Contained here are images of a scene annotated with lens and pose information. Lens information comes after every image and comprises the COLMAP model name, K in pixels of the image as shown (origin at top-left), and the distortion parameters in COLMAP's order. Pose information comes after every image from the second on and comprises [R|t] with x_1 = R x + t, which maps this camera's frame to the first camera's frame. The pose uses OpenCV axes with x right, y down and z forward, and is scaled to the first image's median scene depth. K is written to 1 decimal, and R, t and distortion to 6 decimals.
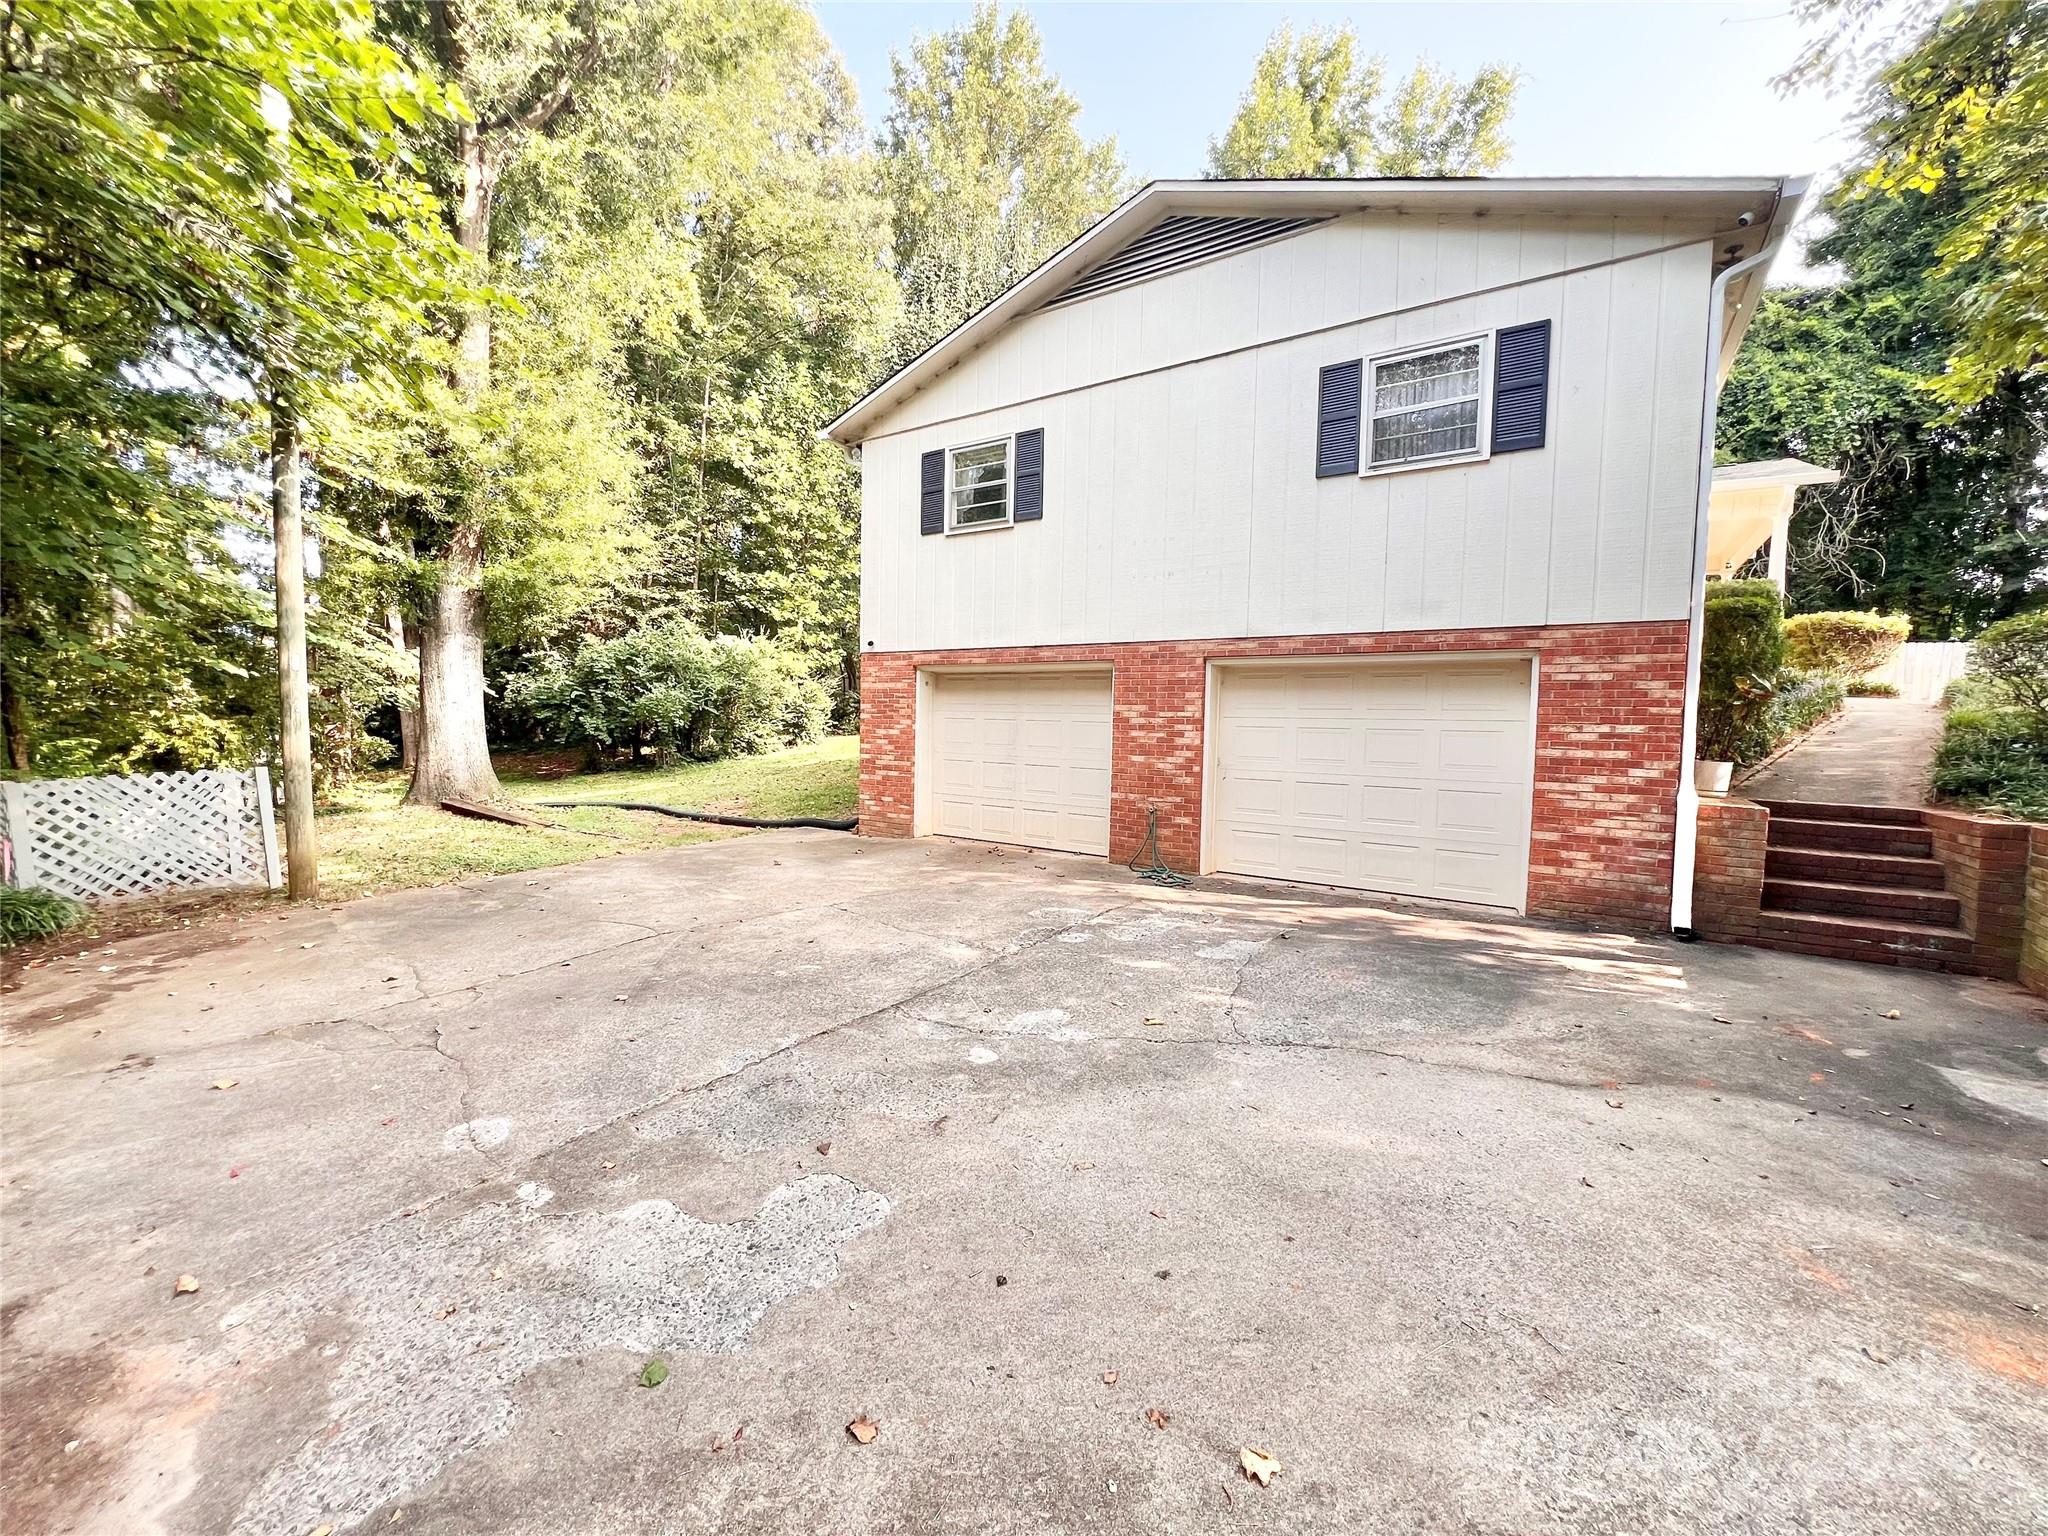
lens RADIAL K [[825.1, 0, 1019.4], [0, 825.1, 771.5], [0, 0, 1]] dist [-0.000244, -0.000042]
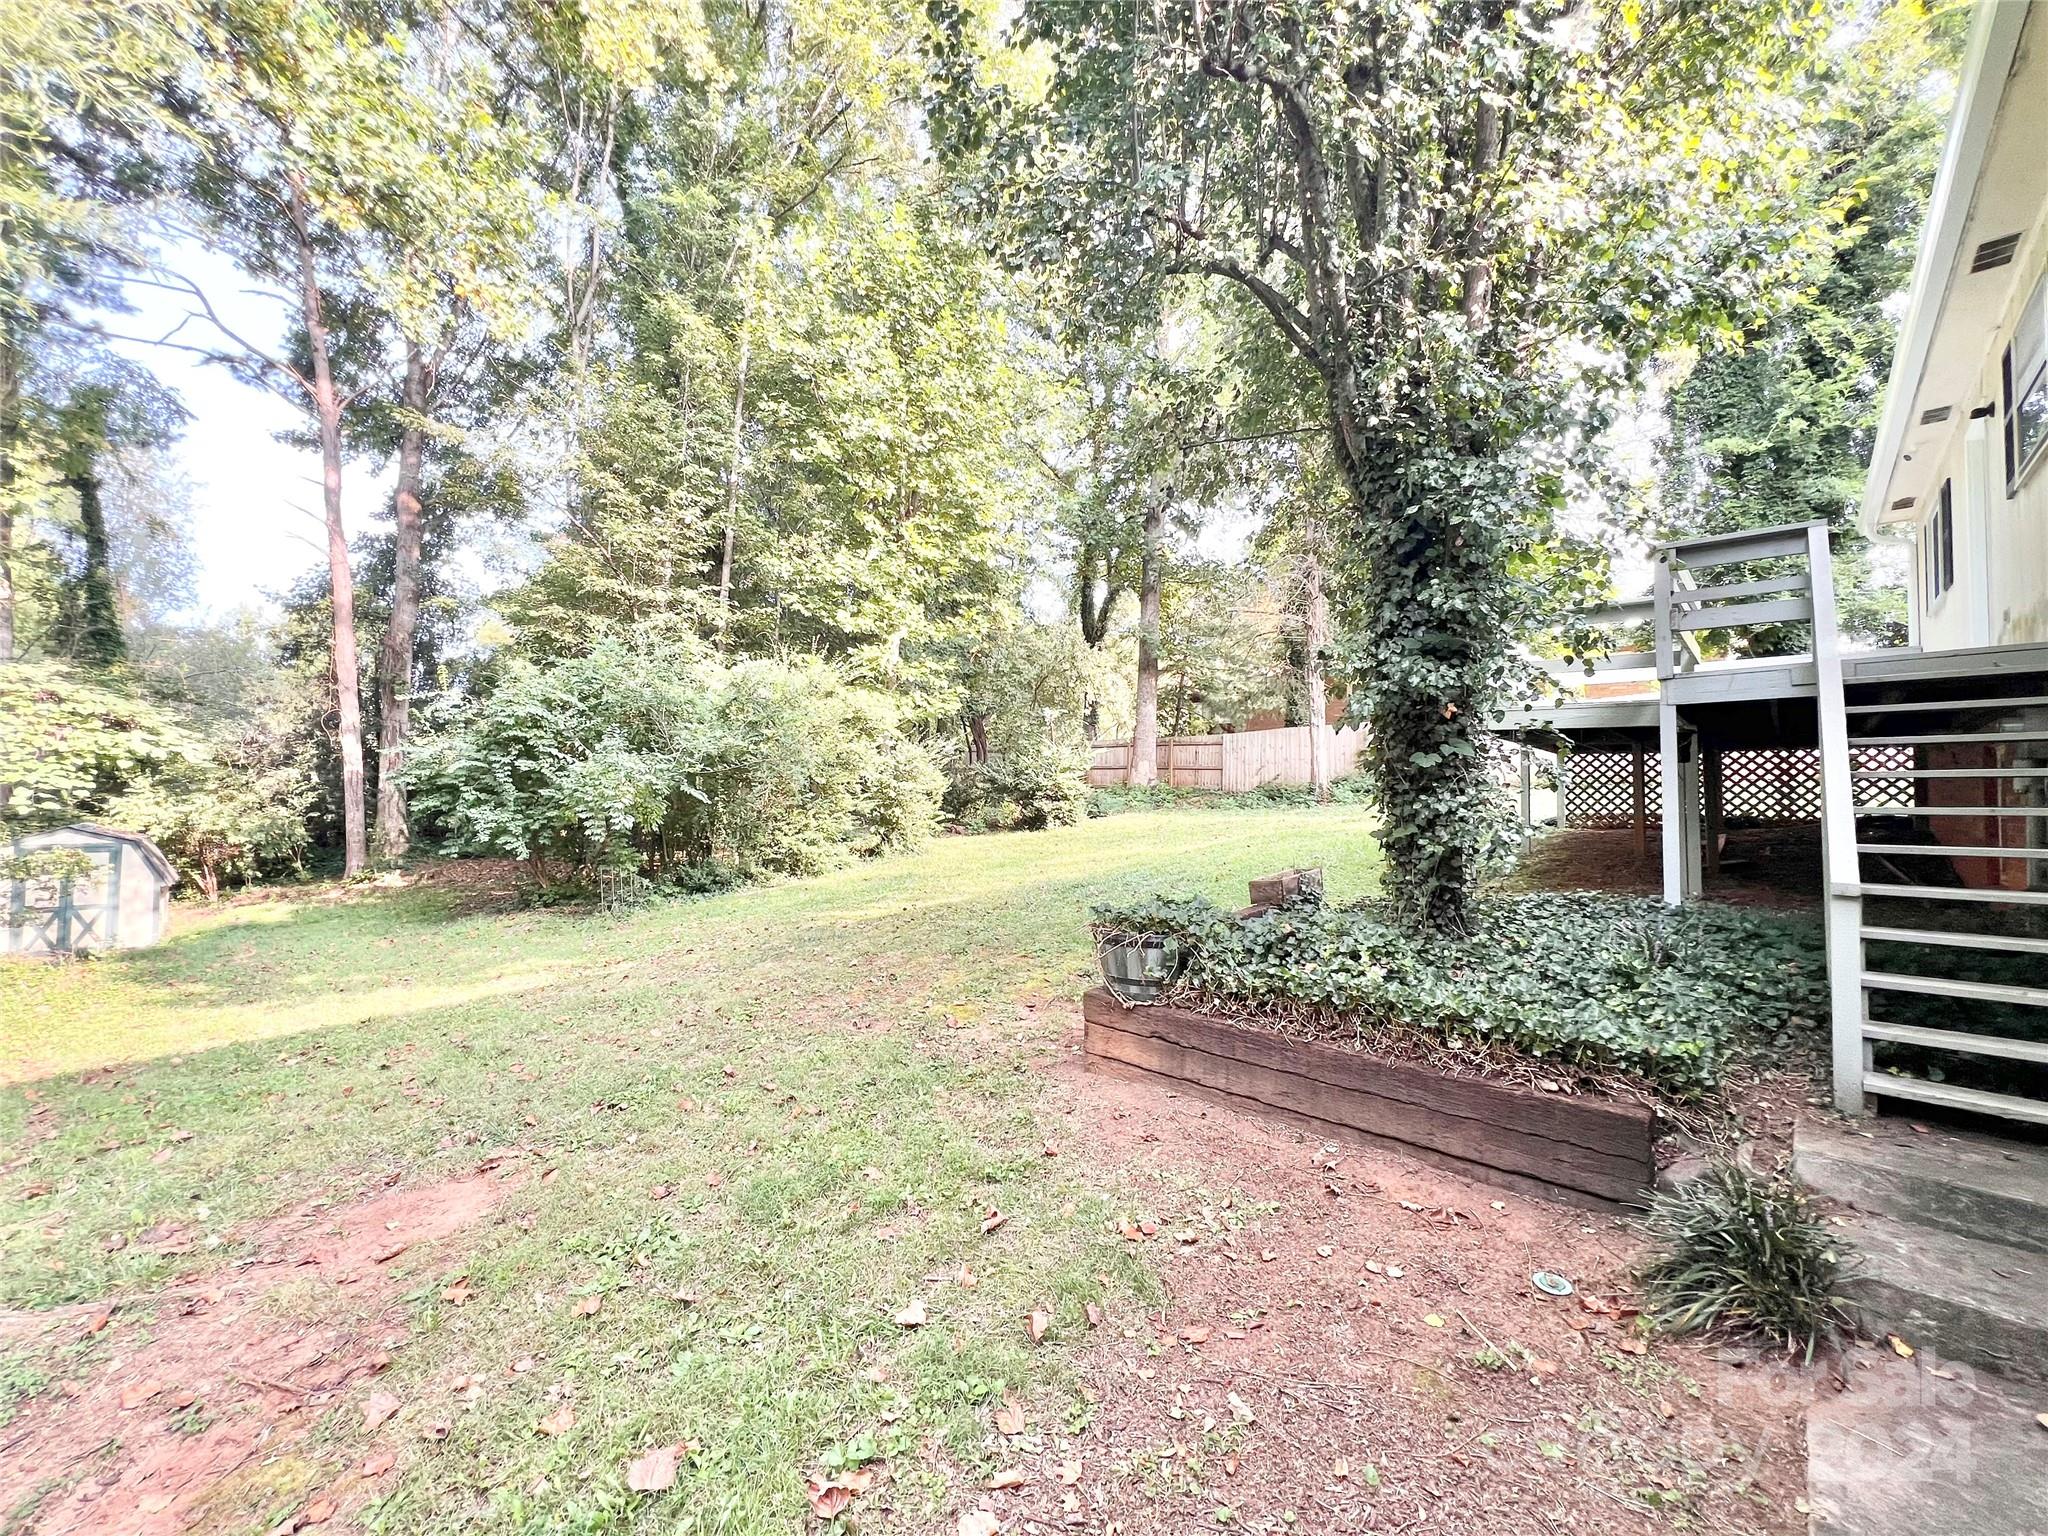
lens RADIAL K [[820.2, 0, 1024.3], [0, 820.2, 775.5], [0, 0, 1]] dist [-0.003306, 0.001101]
pose [[0.987901, -0.006448, -0.154952, -0.090368], [-0.008167, 0.995586, -0.093499, -0.036706], [0.154871, 0.093633, 0.983488, 0.479227]]
